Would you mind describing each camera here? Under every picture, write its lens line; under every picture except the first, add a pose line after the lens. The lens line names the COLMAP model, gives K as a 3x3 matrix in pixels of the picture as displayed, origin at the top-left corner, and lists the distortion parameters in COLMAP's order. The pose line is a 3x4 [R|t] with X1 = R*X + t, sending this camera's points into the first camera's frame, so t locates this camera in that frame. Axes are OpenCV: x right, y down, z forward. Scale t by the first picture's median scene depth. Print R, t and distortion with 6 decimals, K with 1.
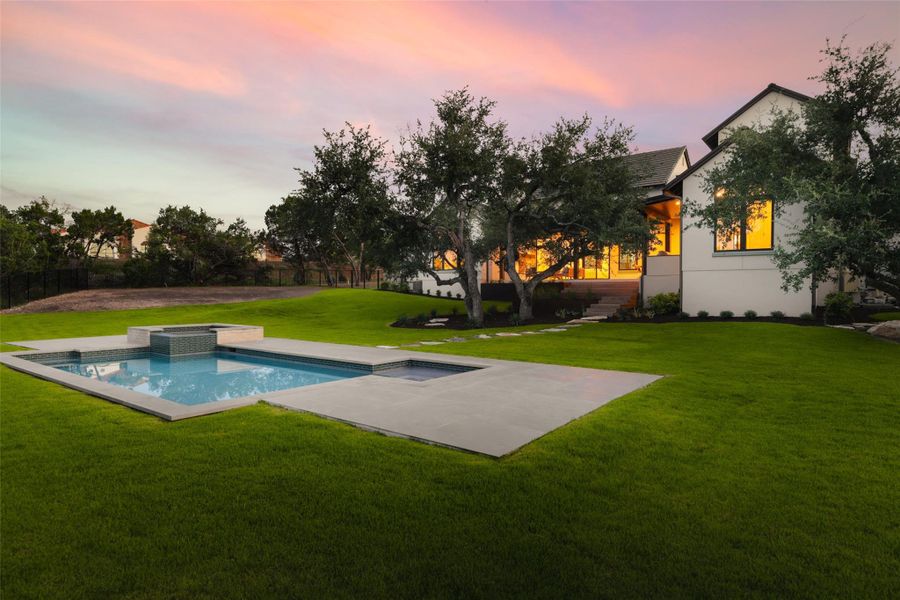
lens RADIAL K [[511.4, 0, 450.0], [0, 511.4, 300.0], [0, 0, 1]] dist [-0.001581, -0.000294]
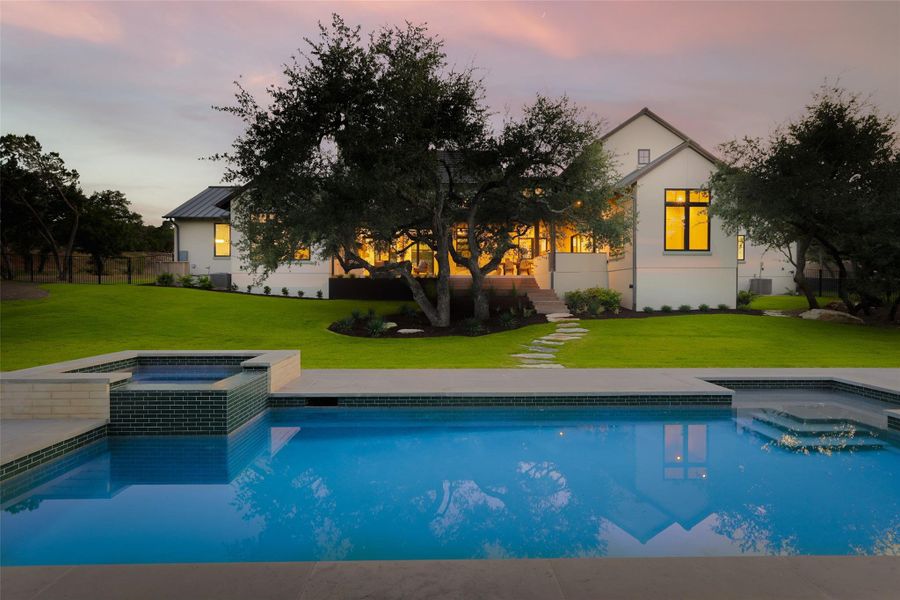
lens RADIAL K [[511.4, 0, 450.0], [0, 511.4, 300.0], [0, 0, 1]] dist [-0.001581, -0.000294]
pose [[0.776806, -0.011574, 0.629633, -0.528740], [0.010913, 0.999928, 0.004916, 0.000012], [-0.629645, 0.003052, 0.776877, 0.456911]]
